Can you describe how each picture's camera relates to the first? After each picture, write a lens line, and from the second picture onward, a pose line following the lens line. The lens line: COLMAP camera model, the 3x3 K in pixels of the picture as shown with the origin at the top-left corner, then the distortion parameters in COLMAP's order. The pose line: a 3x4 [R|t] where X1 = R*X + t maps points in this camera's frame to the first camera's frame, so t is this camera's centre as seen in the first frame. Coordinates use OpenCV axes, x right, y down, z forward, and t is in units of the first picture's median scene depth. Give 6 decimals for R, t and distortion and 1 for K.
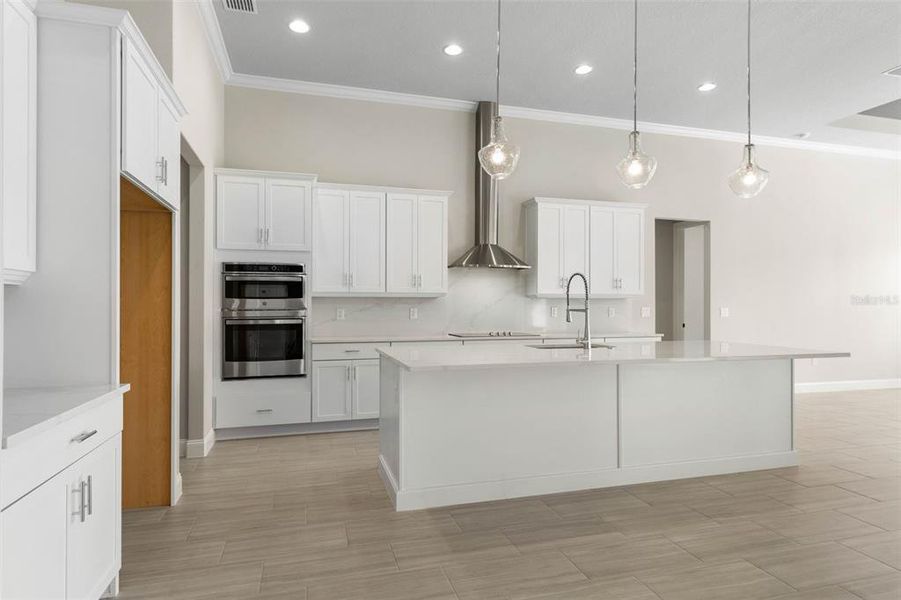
lens RADIAL K [[505.1, 0, 450.5], [0, 505.1, 300.0], [0, 0, 1]] dist [0.002916, 0.000507]
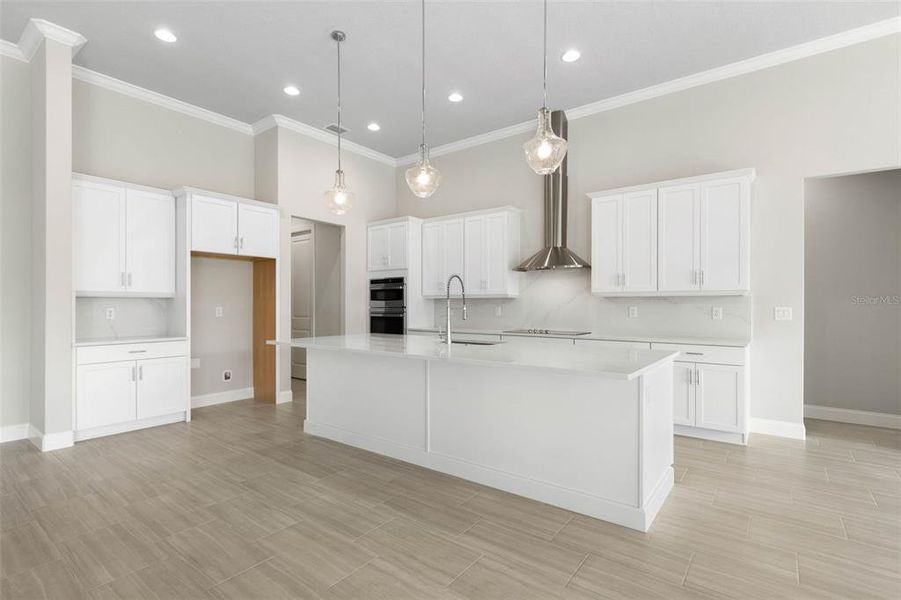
lens RADIAL K [[430.9, 0, 452.6], [0, 430.9, 303.2], [0, 0, 1]] dist [0.011721, -0.000391]
pose [[0.600349, -0.003102, -0.799732, 0.823830], [0.010560, 0.999936, 0.004048, 0.002577], [0.799668, -0.010876, 0.600344, 0.351179]]
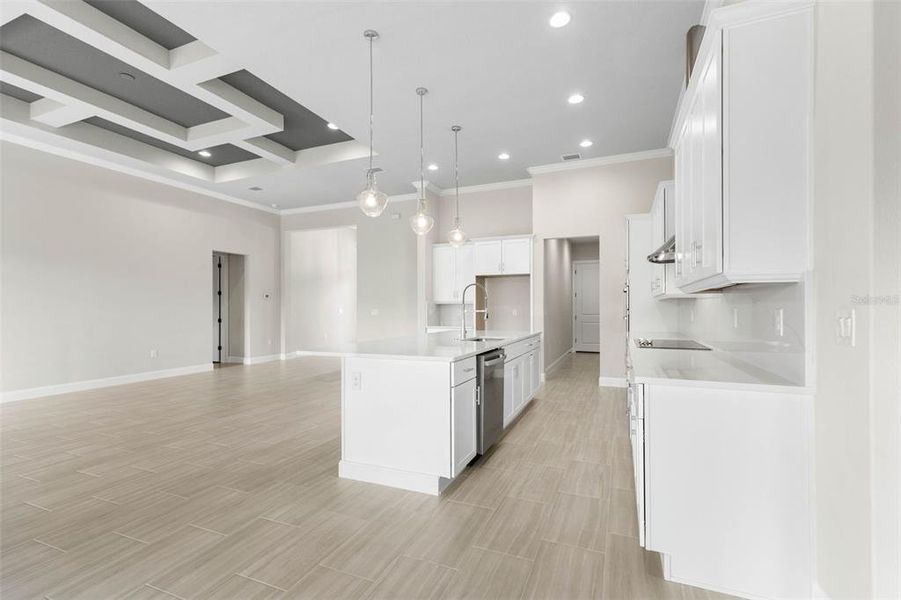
lens RADIAL K [[403.1, 0, 453.9], [0, 403.1, 306.6], [0, 0, 1]] dist [0.010960, -0.000732]
pose [[-0.628189, -0.002664, -0.778056, 0.933940], [0.013032, 0.999818, -0.013945, 0.019337], [0.777952, -0.018900, -0.628040, 1.374536]]
